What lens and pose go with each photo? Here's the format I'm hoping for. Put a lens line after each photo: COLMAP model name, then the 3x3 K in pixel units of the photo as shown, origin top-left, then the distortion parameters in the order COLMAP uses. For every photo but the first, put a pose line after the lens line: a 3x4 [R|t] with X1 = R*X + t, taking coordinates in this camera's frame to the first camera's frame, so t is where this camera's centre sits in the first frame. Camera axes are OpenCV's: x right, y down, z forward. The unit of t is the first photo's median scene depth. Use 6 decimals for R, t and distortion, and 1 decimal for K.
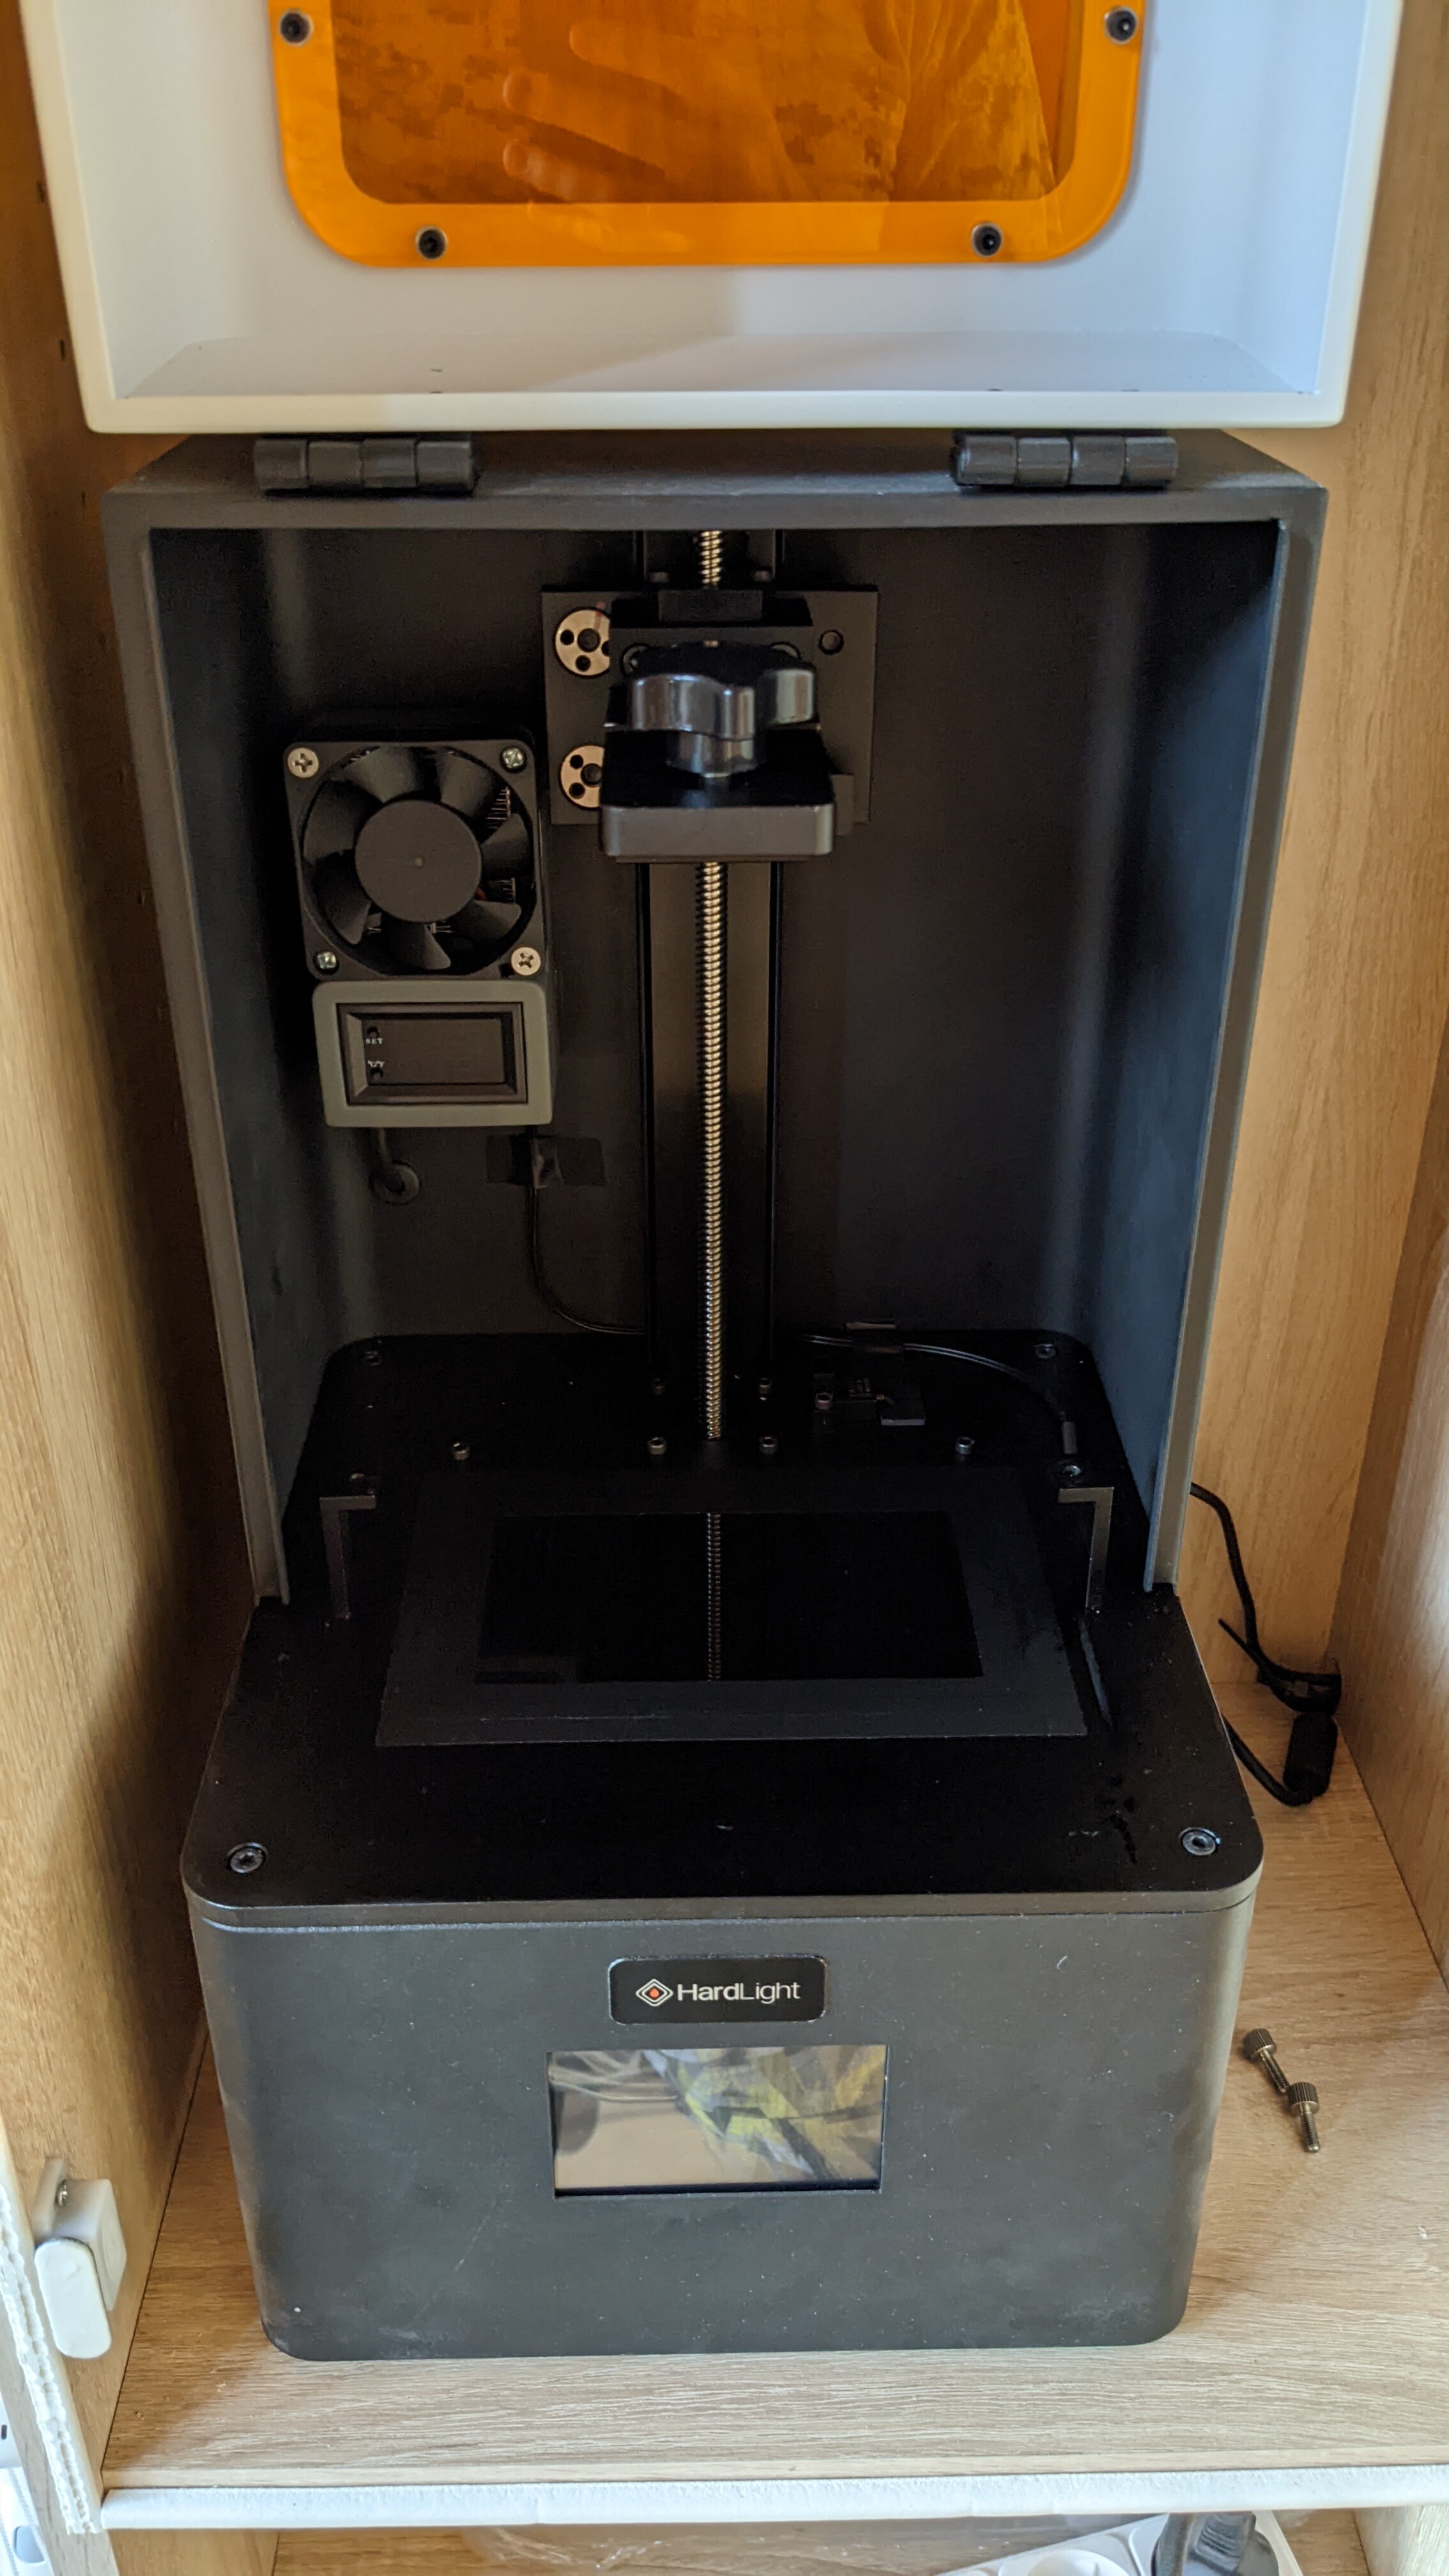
lens RADIAL K [[1975.3, 0, 712.8], [0, 1975.3, 1280.5], [0, 0, 1]] dist [0.001953, -0.011483]
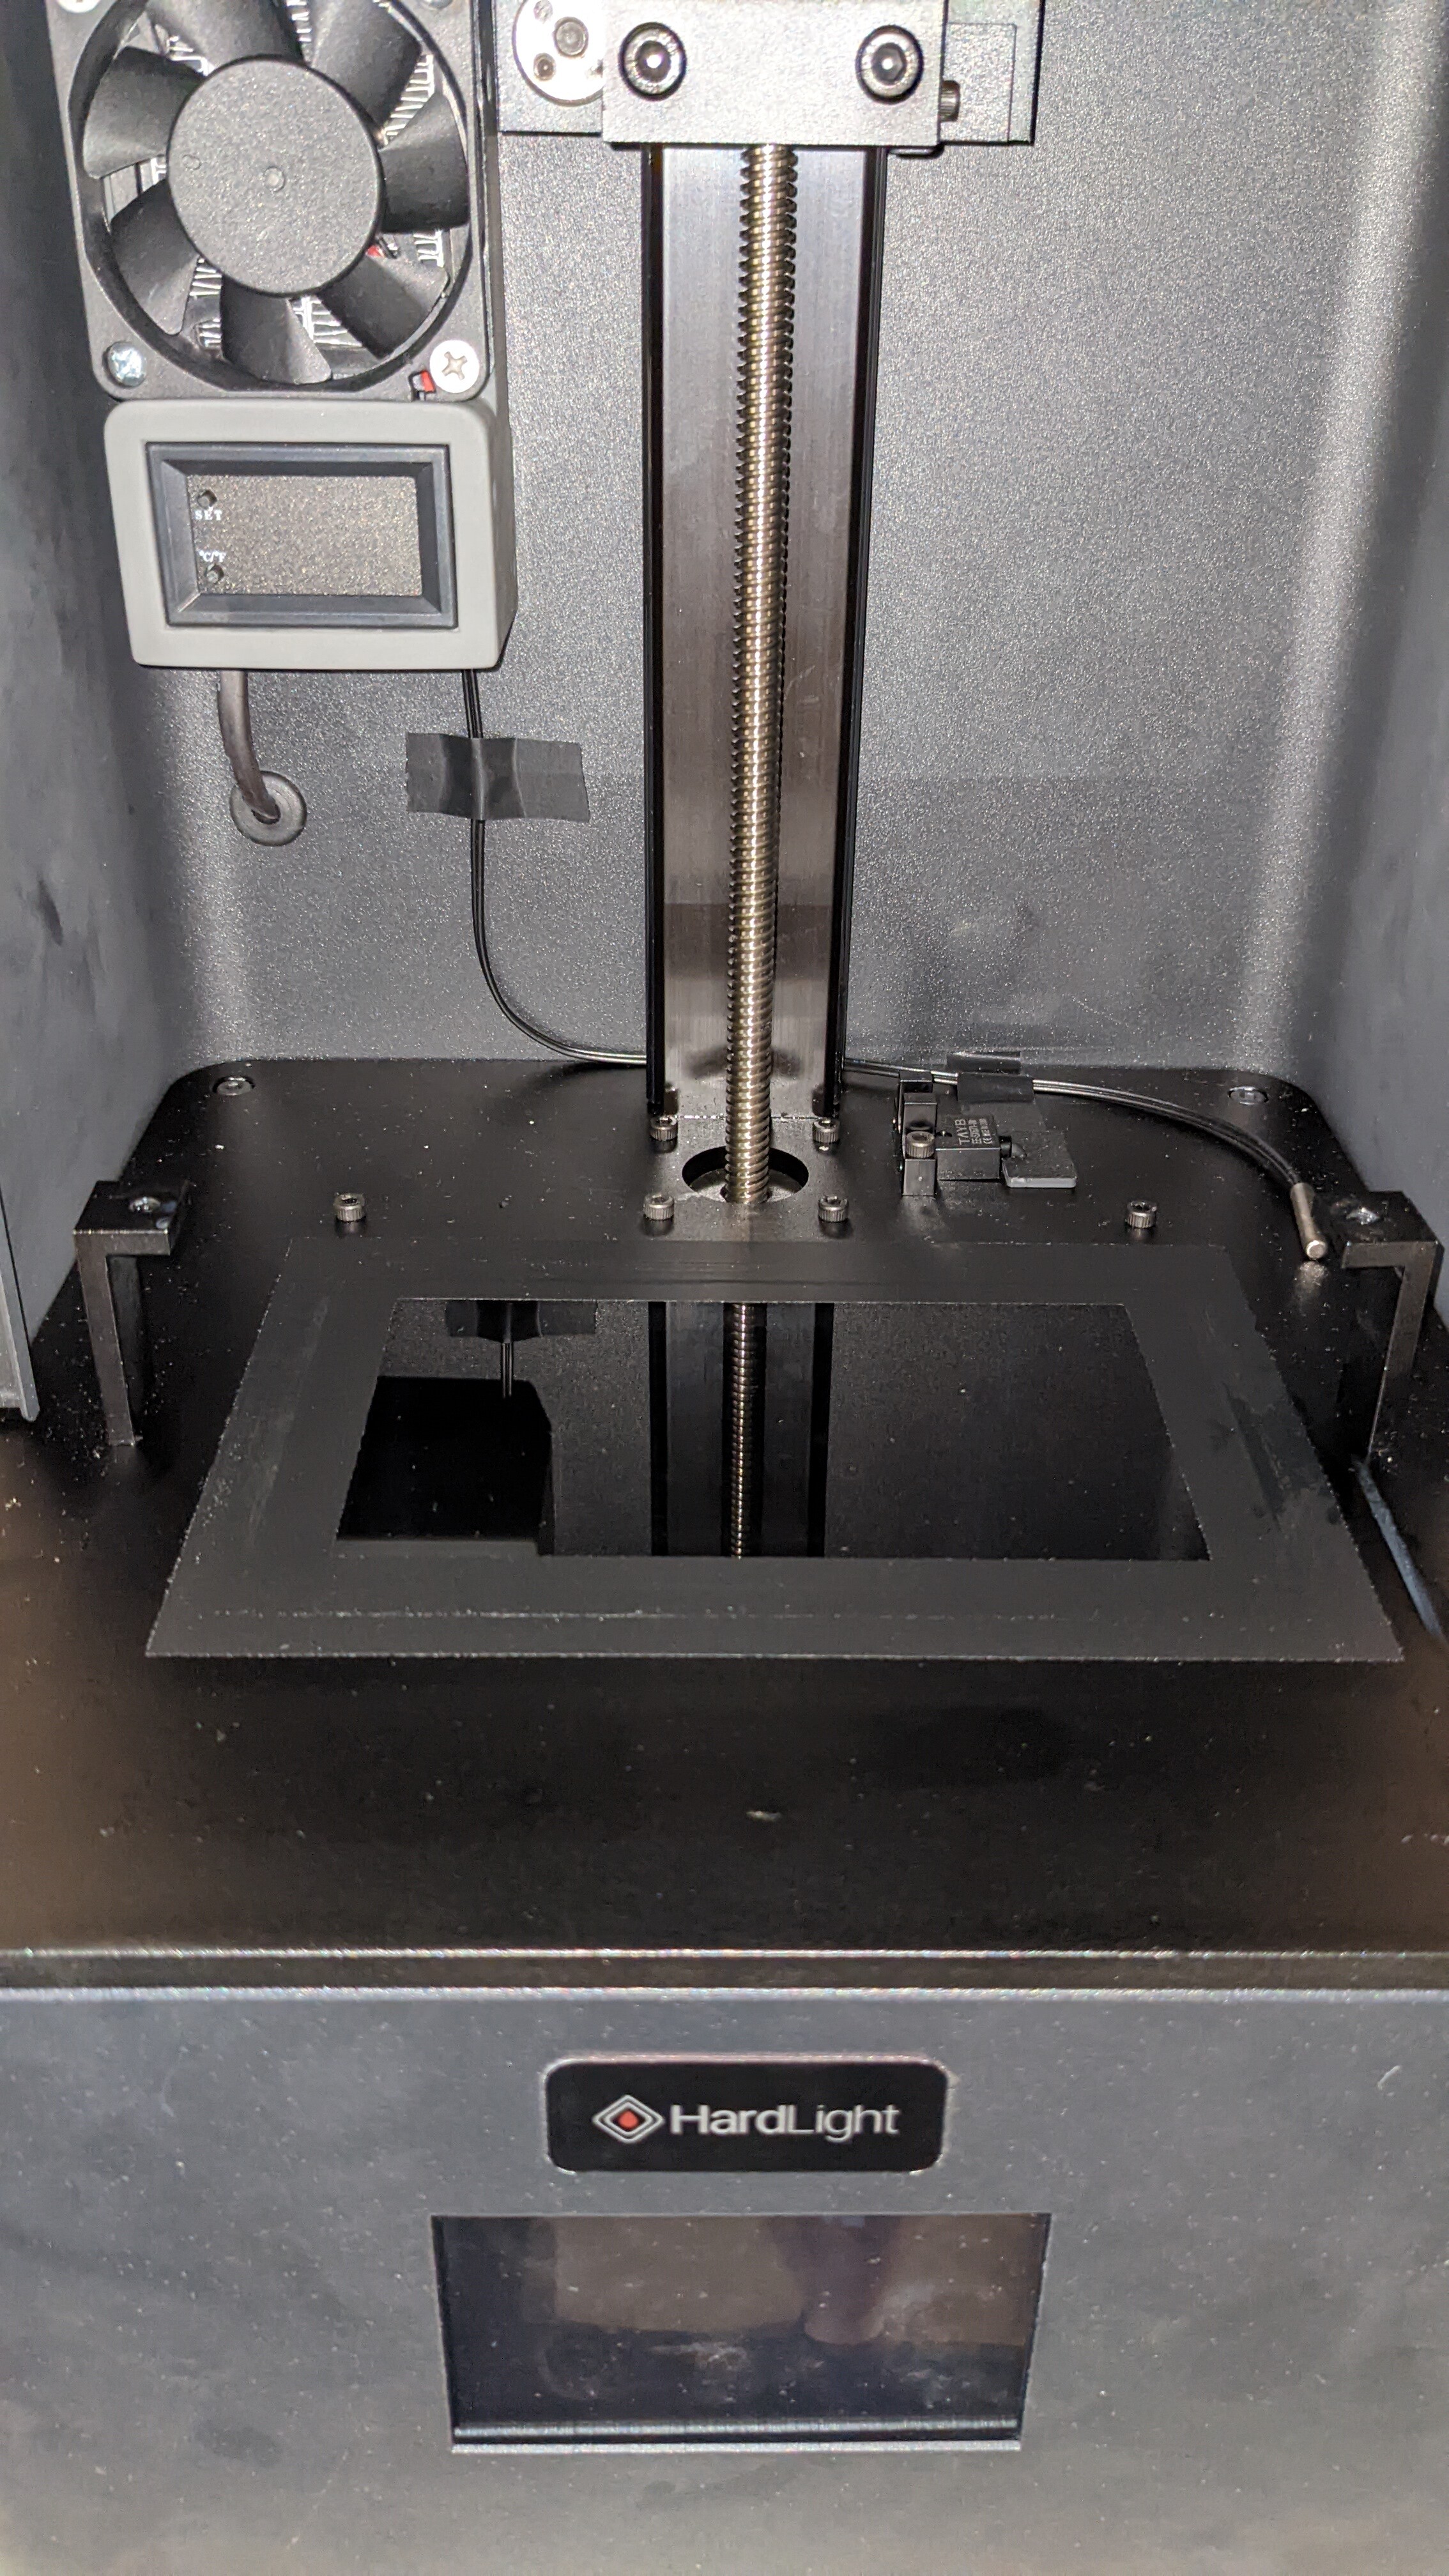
lens RADIAL K [[1975.3, 0, 730.5], [0, 1975.3, 1285.0], [0, 0, 1]] dist [0.001953, -0.011483]
pose [[0.999809, 0.019498, -0.001015, -0.005010], [-0.019456, 0.999301, 0.031916, 0.103648], [0.001636, -0.031890, 0.999490, 0.419766]]
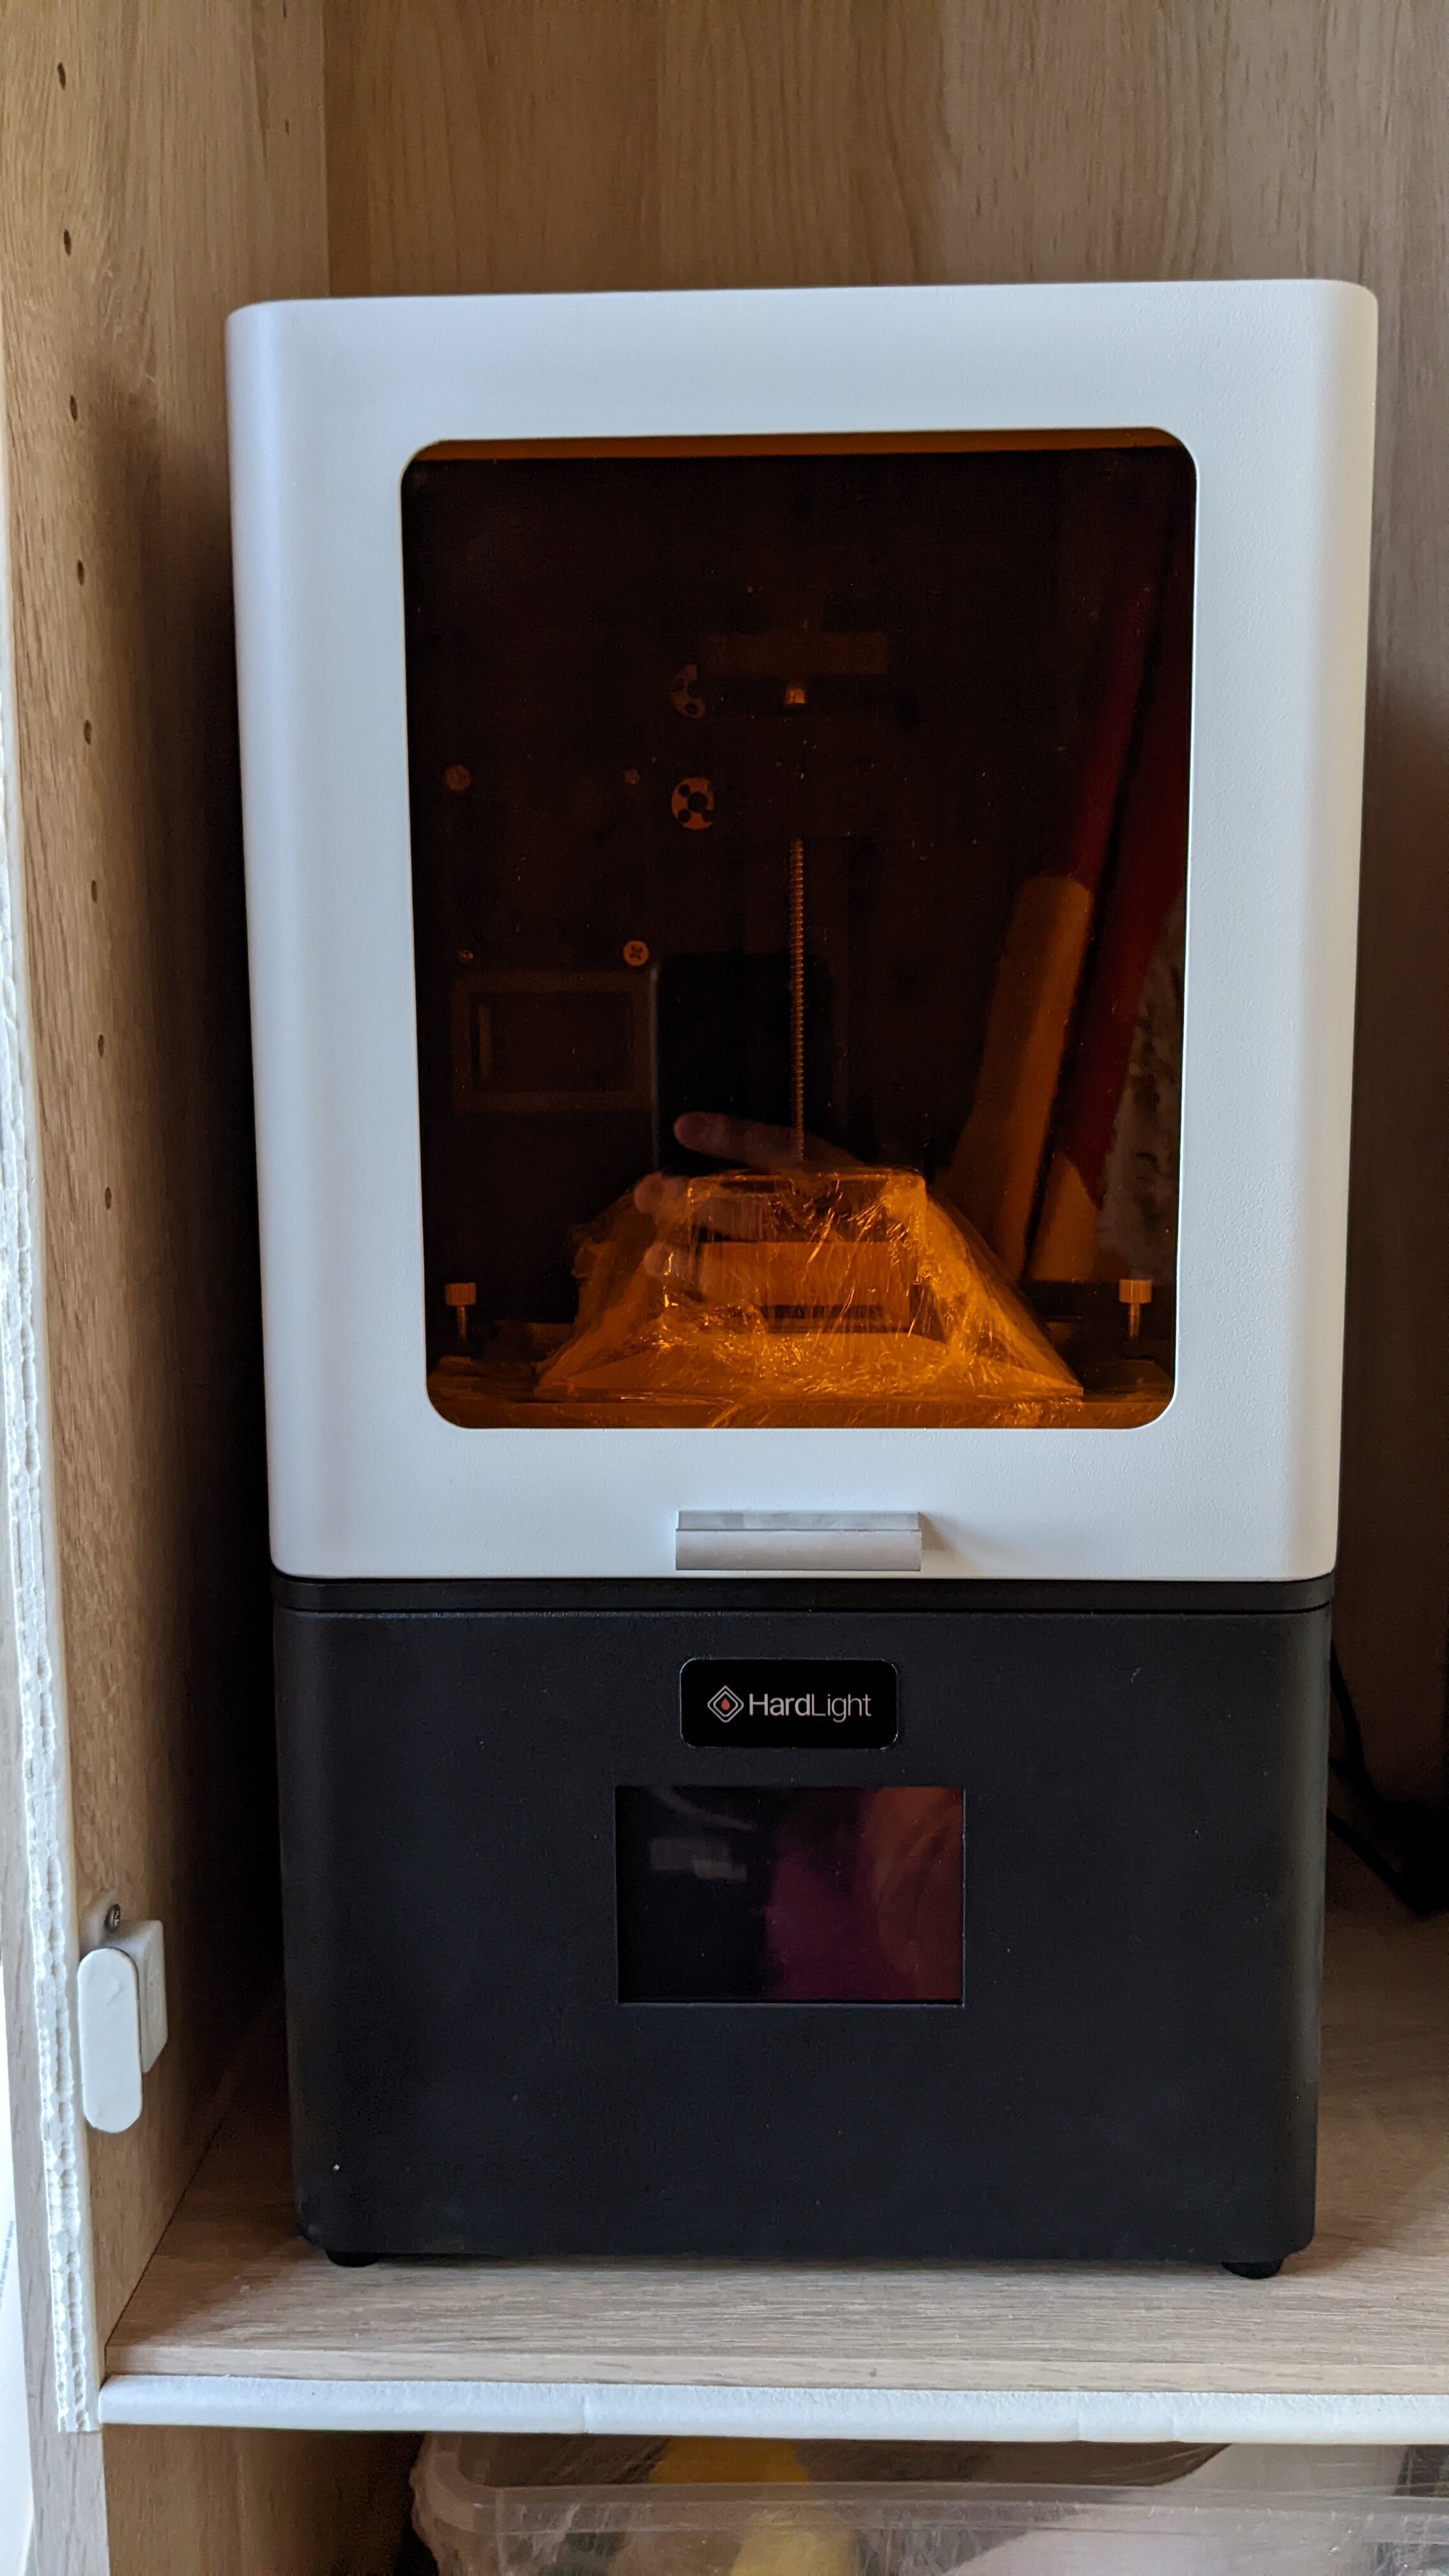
lens RADIAL K [[1975.3, 0, 730.0], [0, 1975.3, 1263.0], [0, 0, 1]] dist [0.001953, -0.011483]
pose [[0.998719, 0.001180, -0.050581, 0.020521], [-0.019466, 0.931737, -0.362613, 0.459371], [0.046700, 0.363133, 0.930566, -0.007798]]
